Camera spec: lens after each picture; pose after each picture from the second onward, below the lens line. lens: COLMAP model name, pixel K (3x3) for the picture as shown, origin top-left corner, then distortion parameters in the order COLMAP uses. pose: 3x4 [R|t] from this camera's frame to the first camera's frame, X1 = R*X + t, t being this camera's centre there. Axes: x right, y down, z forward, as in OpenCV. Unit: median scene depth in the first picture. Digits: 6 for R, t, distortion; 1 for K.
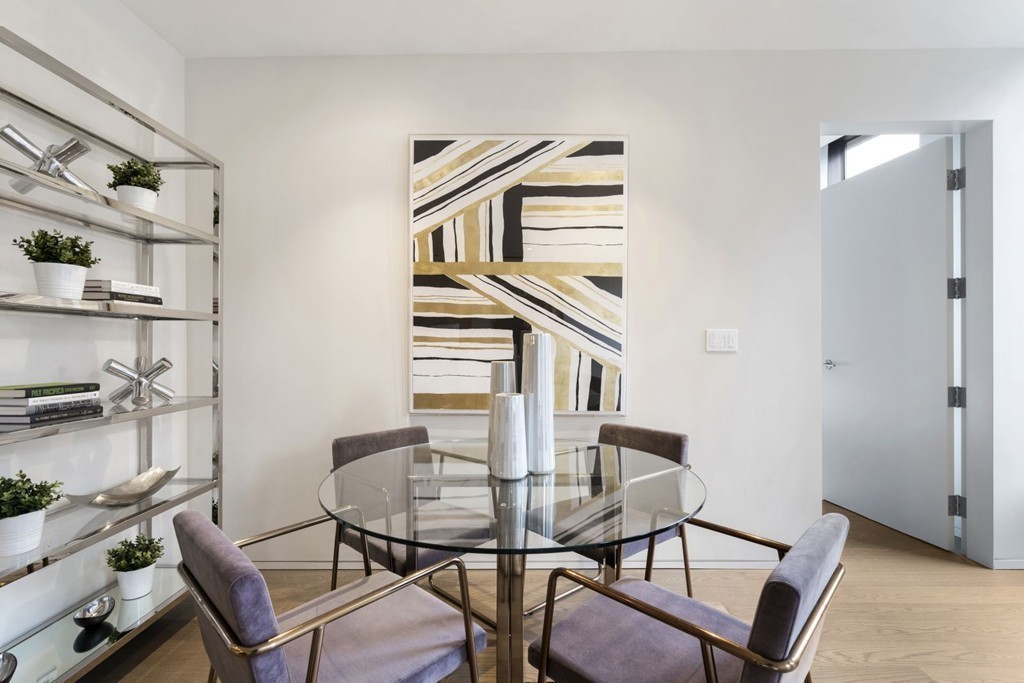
lens RADIAL K [[509.4, 0, 512.0], [0, 509.4, 341.5], [0, 0, 1]] dist [-0.002301, 0.000017]
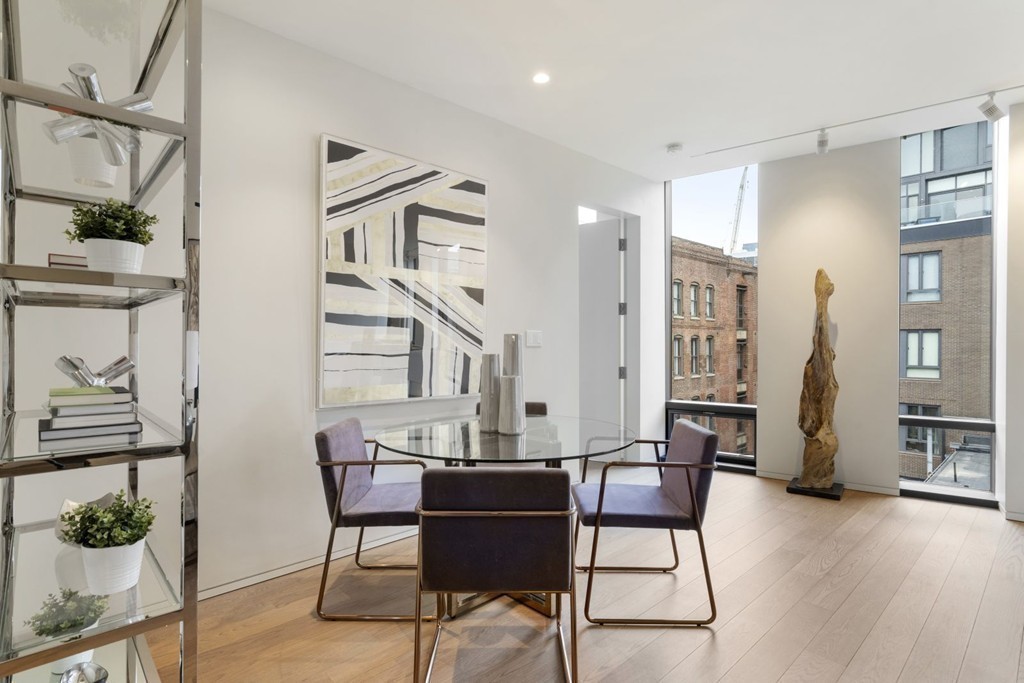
lens RADIAL K [[509.4, 0, 512.0], [0, 509.4, 341.5], [0, 0, 1]] dist [-0.002301, 0.000017]
pose [[0.726571, 0.001492, 0.687089, -0.622077], [-0.002250, 0.999997, 0.000207, 0.006174], [-0.687087, -0.001696, 0.726573, 0.008034]]
